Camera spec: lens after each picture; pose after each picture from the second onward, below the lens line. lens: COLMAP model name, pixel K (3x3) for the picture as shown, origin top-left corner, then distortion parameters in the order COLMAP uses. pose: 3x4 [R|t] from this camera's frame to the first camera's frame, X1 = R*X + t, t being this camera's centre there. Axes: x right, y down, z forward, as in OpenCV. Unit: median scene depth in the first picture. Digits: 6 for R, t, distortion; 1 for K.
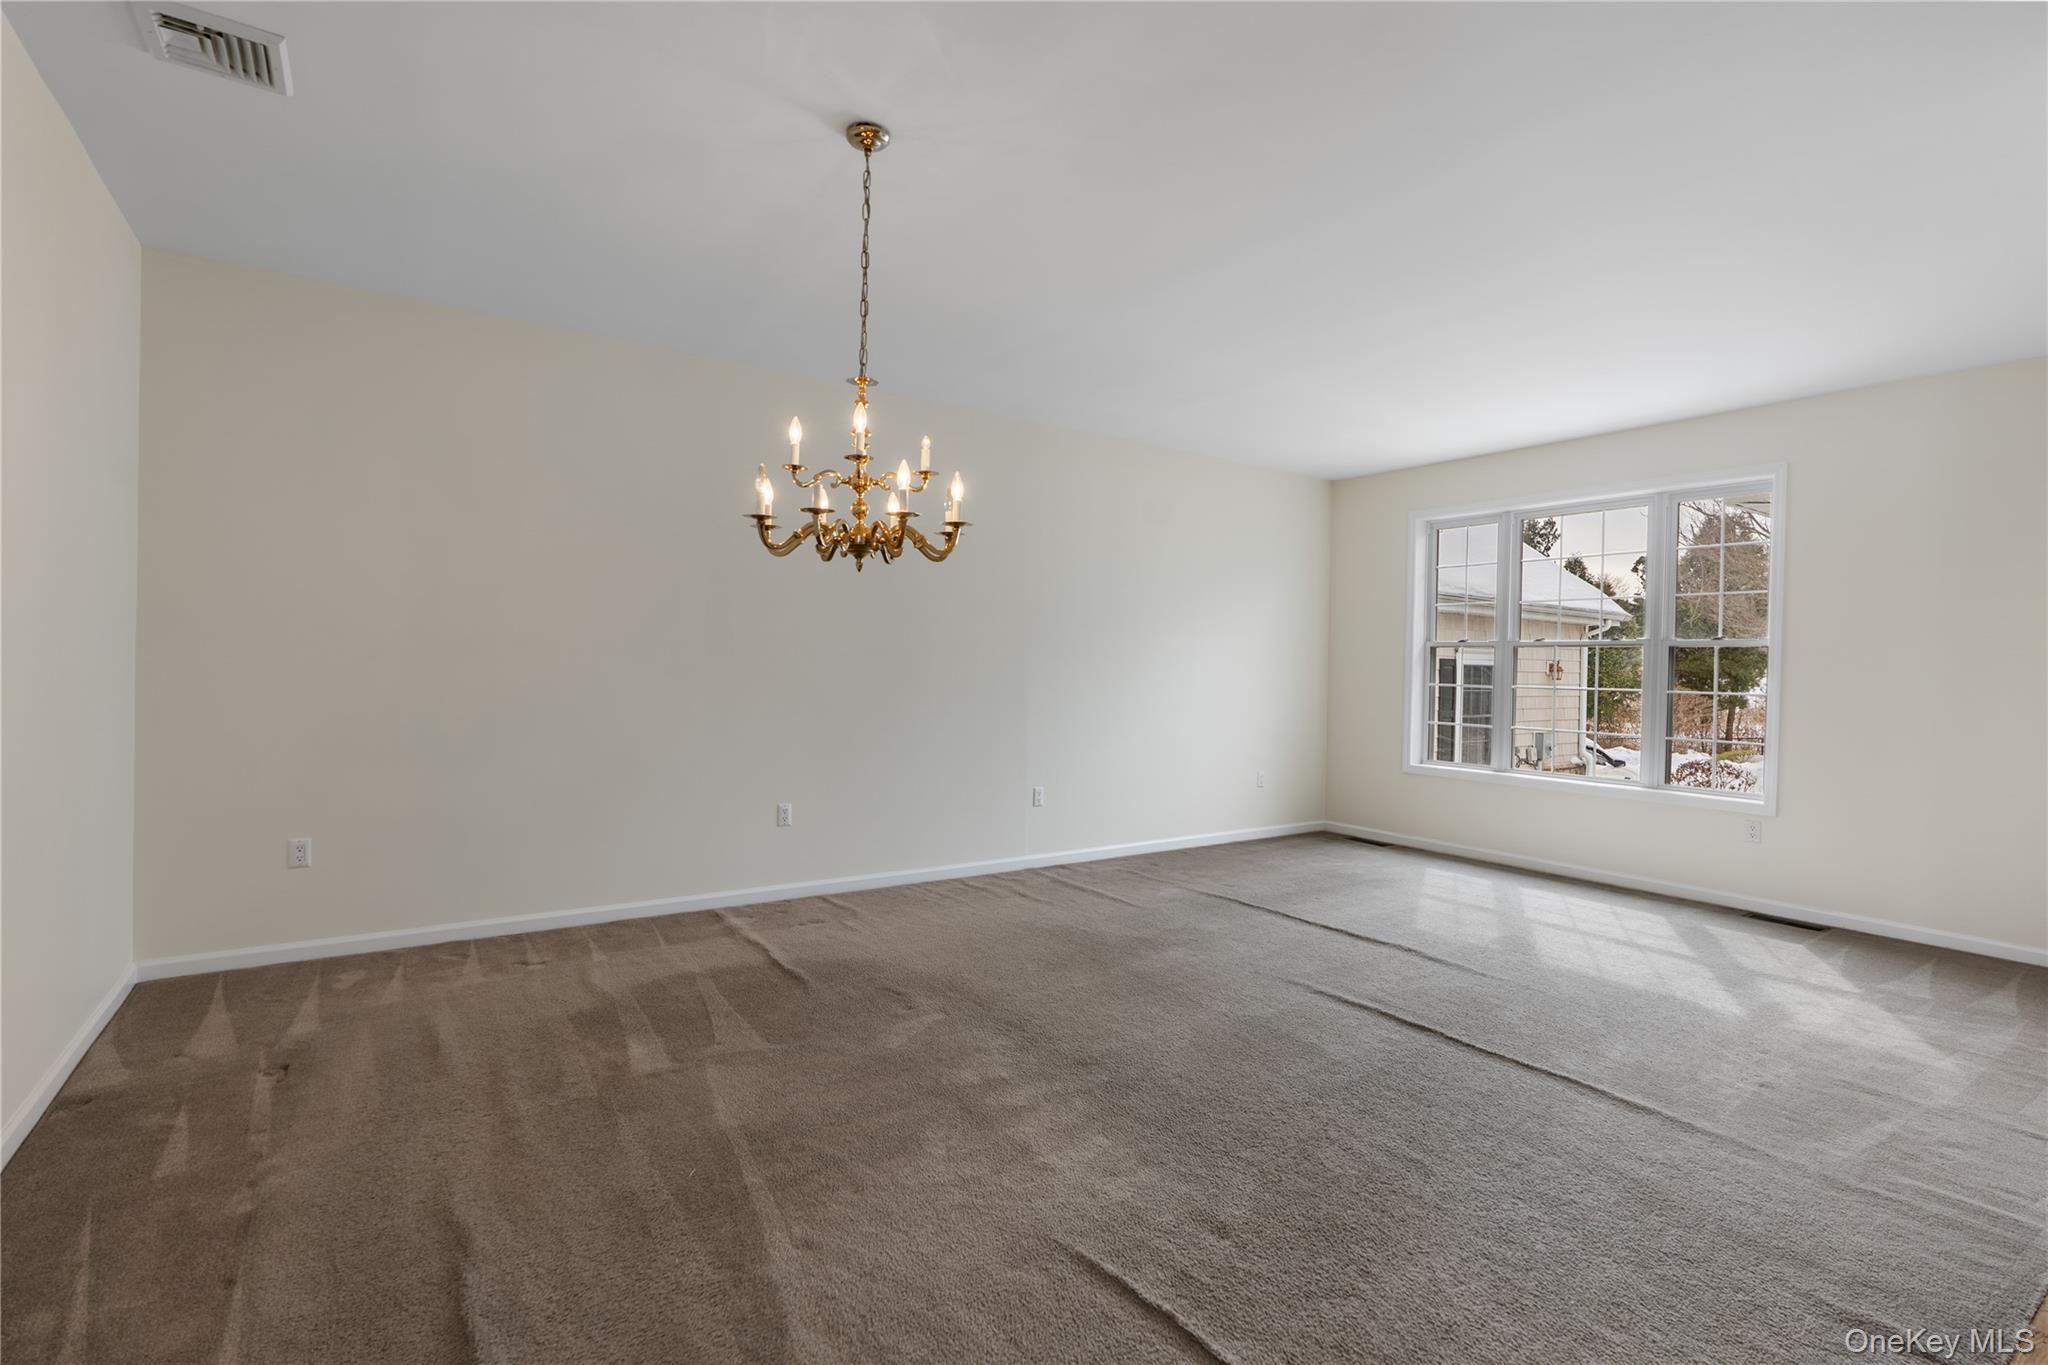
lens RADIAL K [[942.5, 0, 1022.4], [0, 942.5, 675.1], [0, 0, 1]] dist [-0.005373, 0.001509]
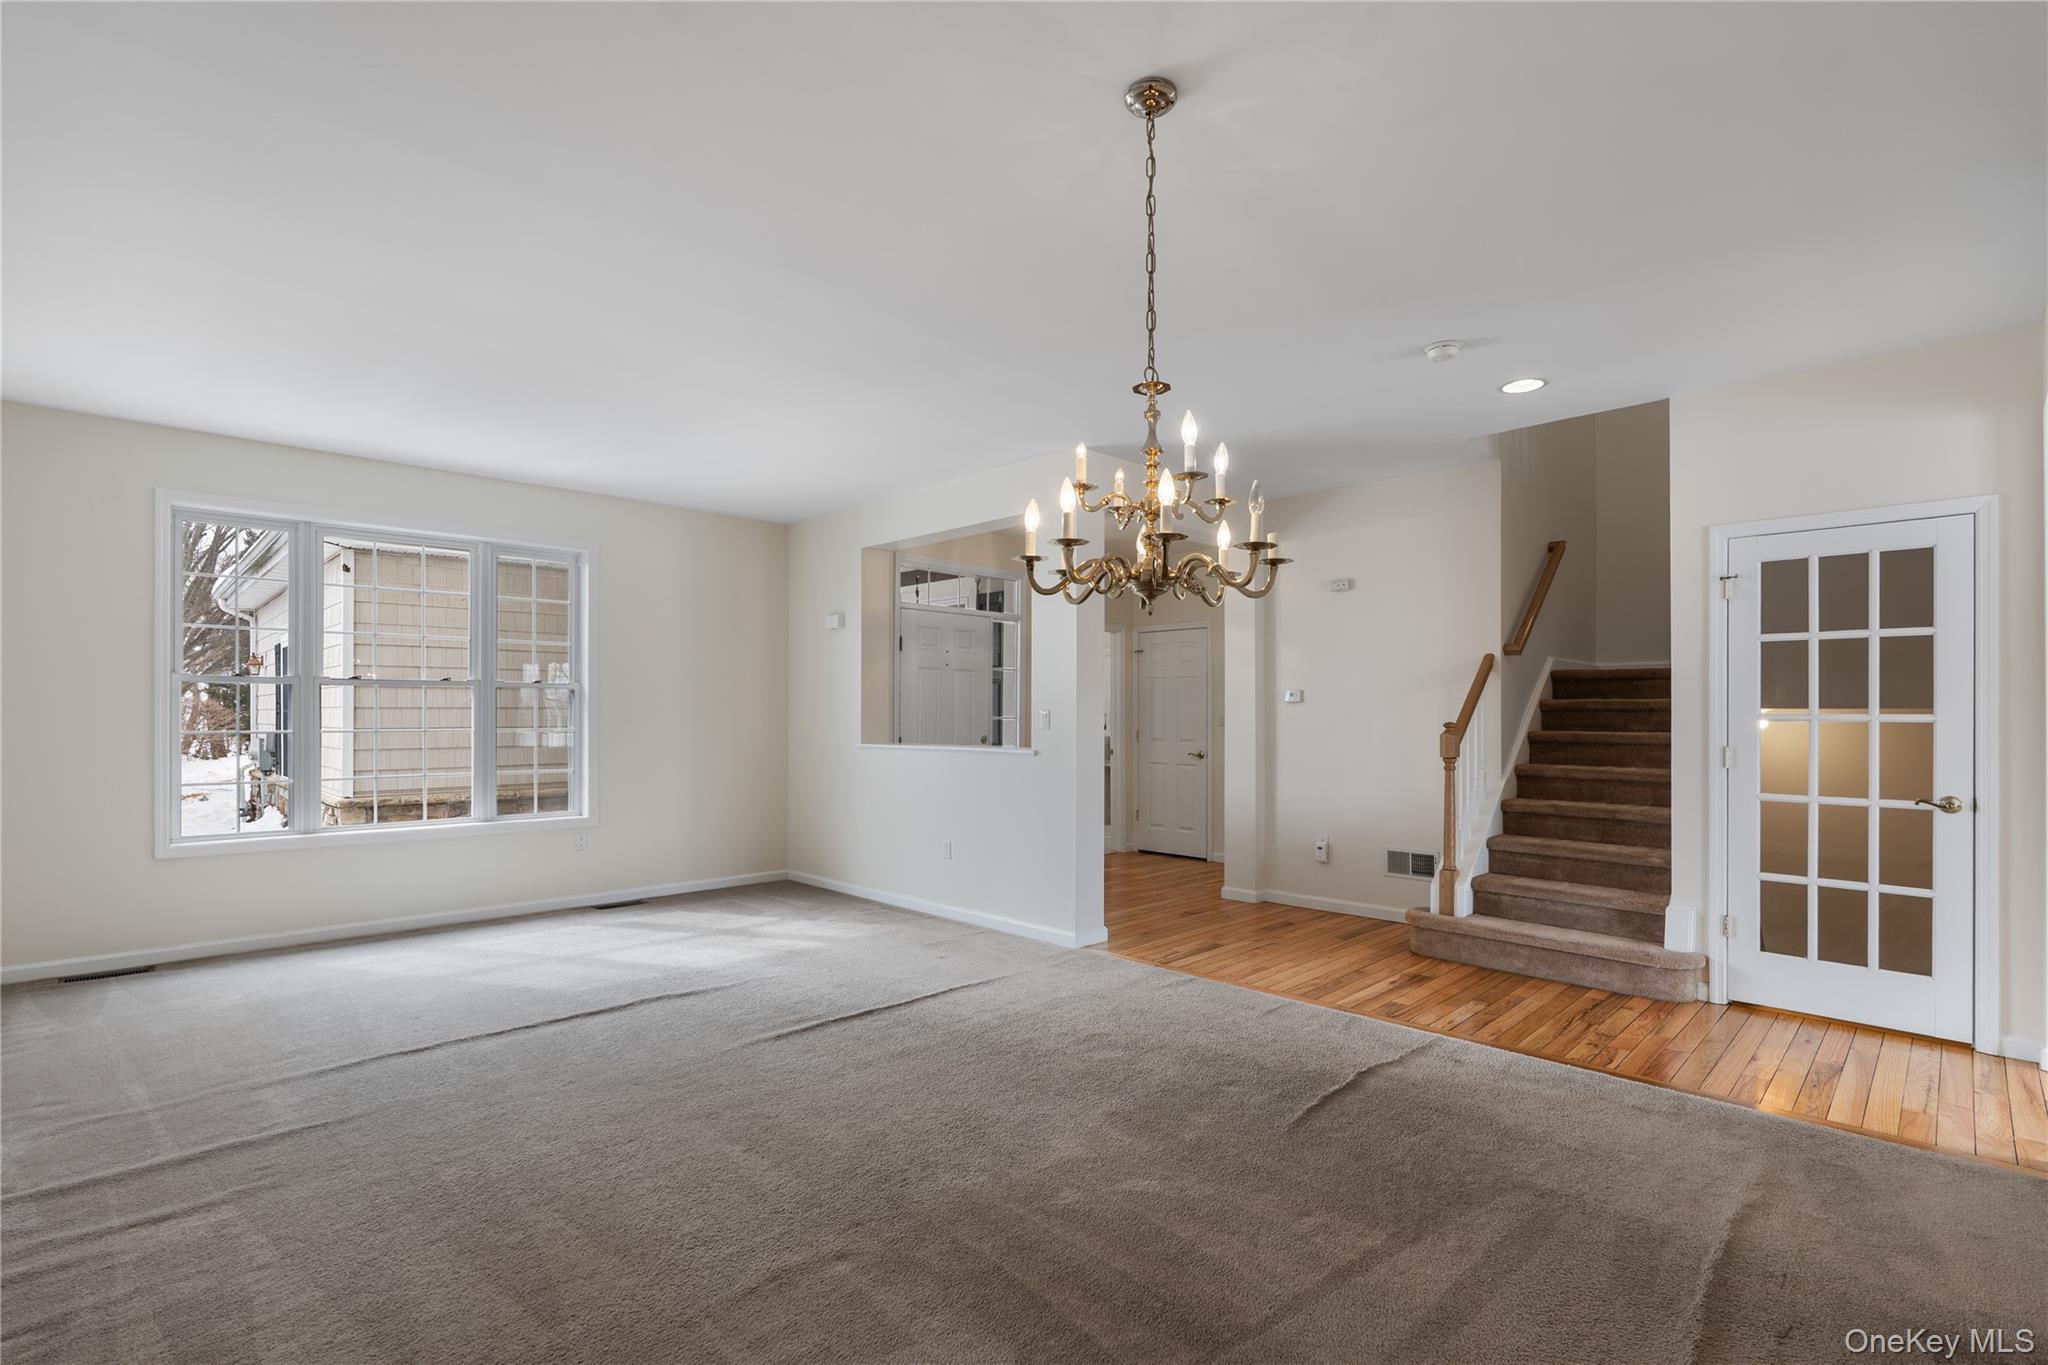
lens RADIAL K [[942.5, 0, 991.5], [0, 942.5, 717.9], [0, 0, 1]] dist [-0.005373, 0.001509]
pose [[-0.183150, -0.019994, 0.982882, -0.709208], [-0.000793, 0.999796, 0.020191, -0.026089], [-0.983085, 0.002918, -0.183128, 0.956651]]
